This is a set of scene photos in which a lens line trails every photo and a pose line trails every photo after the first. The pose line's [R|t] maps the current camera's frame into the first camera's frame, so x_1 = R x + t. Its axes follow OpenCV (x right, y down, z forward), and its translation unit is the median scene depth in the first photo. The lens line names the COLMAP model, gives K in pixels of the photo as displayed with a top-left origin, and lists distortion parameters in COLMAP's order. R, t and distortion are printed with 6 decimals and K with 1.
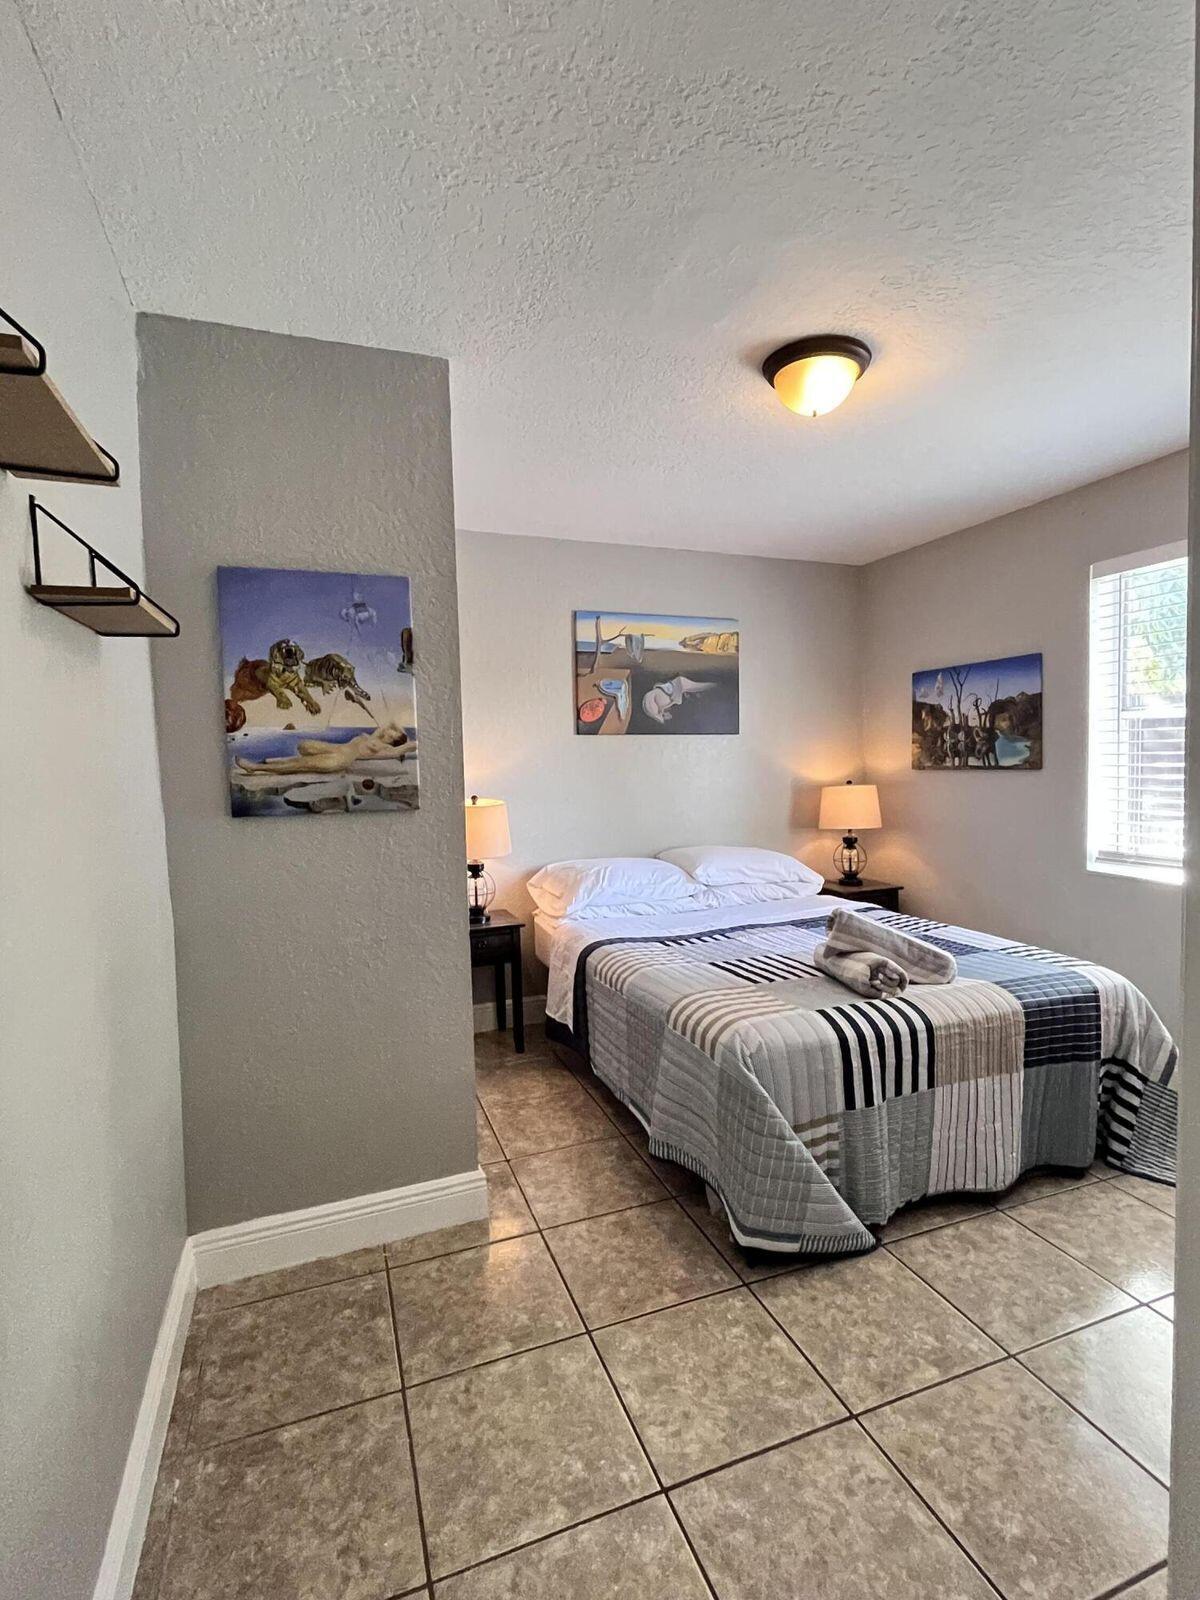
lens RADIAL K [[774.7, 0, 605.1], [0, 774.7, 799.7], [0, 0, 1]] dist [-0.002559, -0.000299]
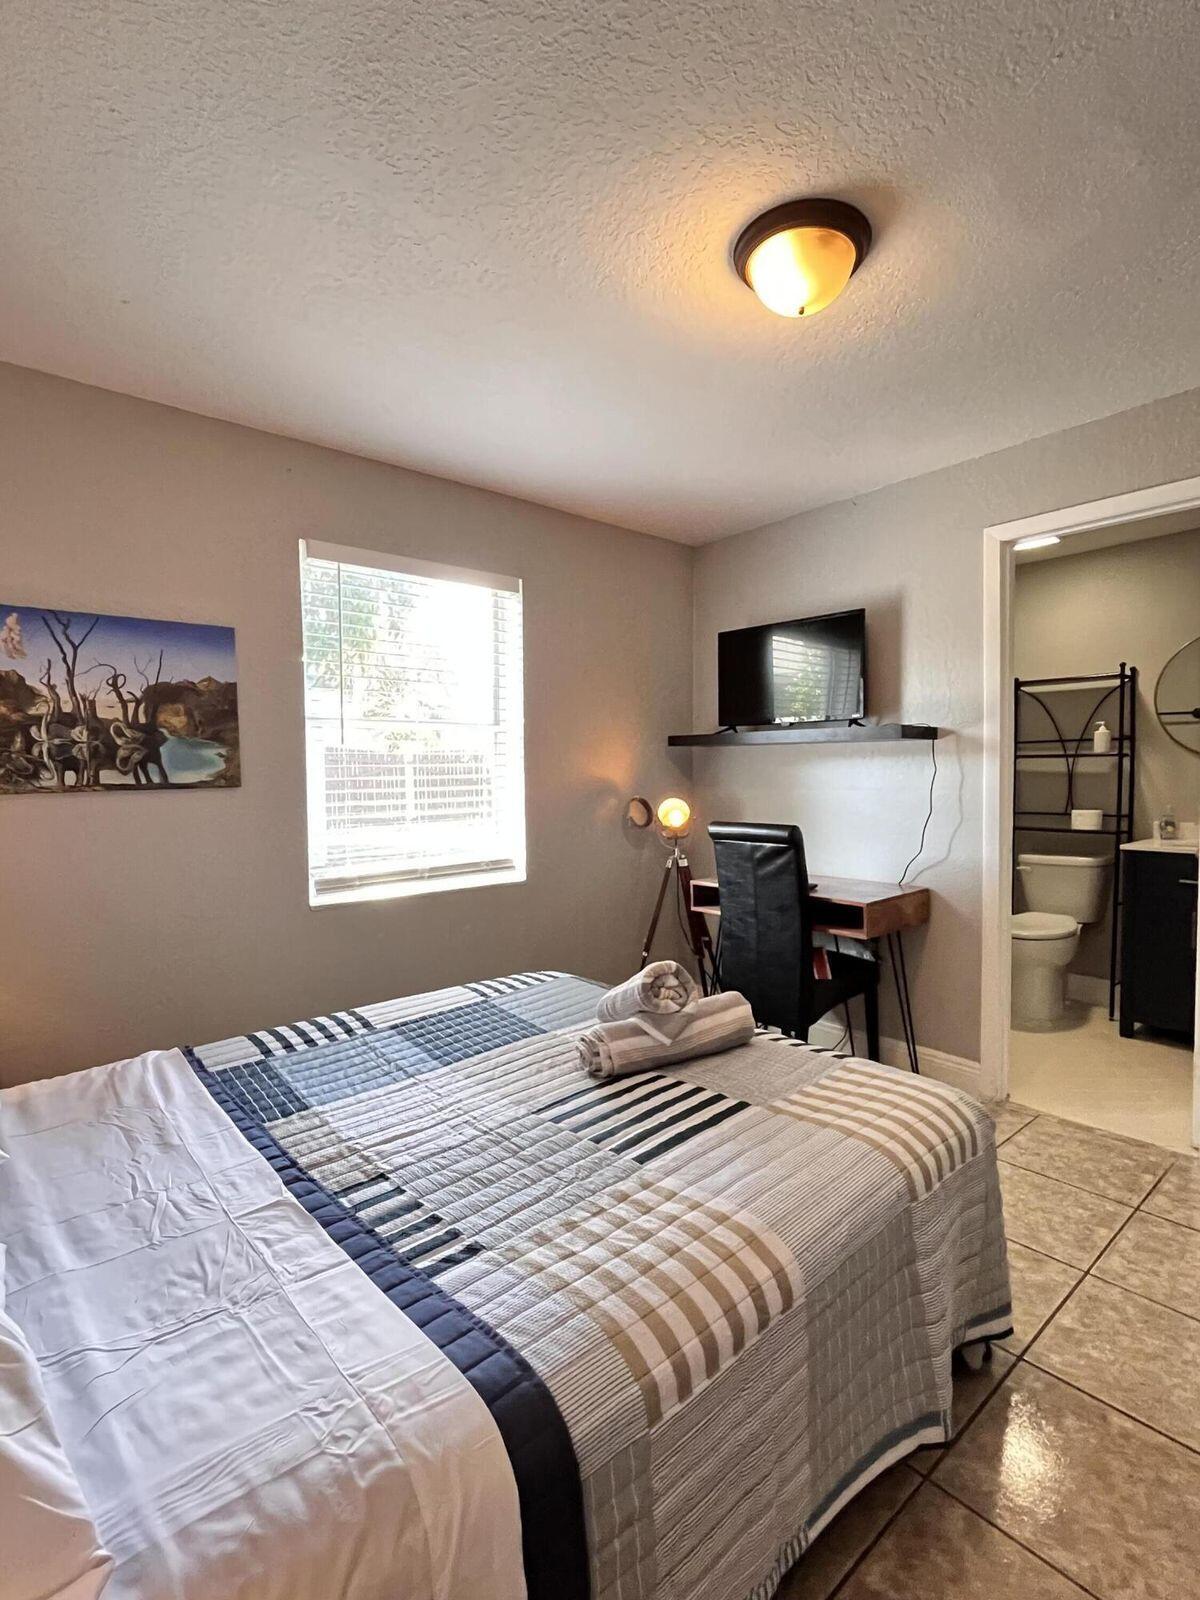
lens RADIAL K [[774.7, 0, 602.3], [0, 774.7, 806.0], [0, 0, 1]] dist [-0.002559, -0.000299]
pose [[-0.368991, -0.020063, 0.929216, -0.234568], [0.068115, 0.996495, 0.048564, -0.031216], [-0.926934, 0.081213, -0.366331, 0.892461]]
